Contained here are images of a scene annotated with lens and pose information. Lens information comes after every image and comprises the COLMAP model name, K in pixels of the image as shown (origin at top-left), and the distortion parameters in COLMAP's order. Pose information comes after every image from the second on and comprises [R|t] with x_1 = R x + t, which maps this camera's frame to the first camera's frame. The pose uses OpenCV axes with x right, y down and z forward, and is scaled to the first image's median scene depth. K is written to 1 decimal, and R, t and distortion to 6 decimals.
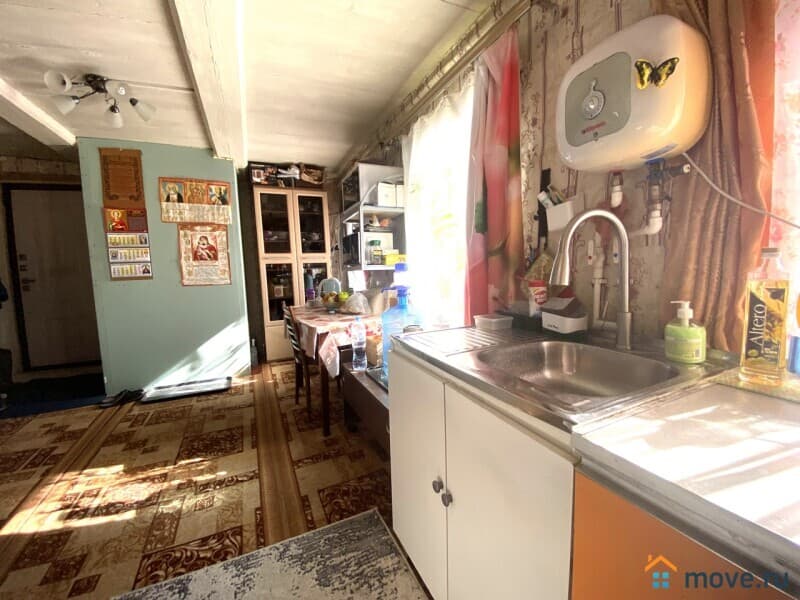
lens RADIAL K [[327.2, 0, 400.8], [0, 327.2, 298.8], [0, 0, 1]] dist [0.011334, -0.017407]
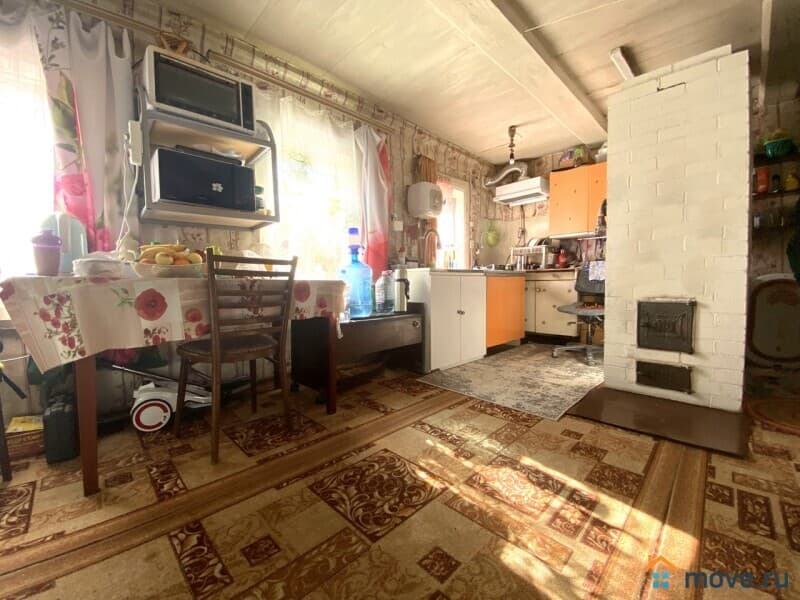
lens RADIAL K [[326.1, 0, 399.0], [0, 326.1, 296.0], [0, 0, 1]] dist [0.028591, -0.024683]
pose [[-0.335913, -0.005512, 0.941877, -0.959403], [0.114072, 0.992384, 0.046491, 0.089824], [-0.934960, 0.123058, -0.332725, 0.964893]]
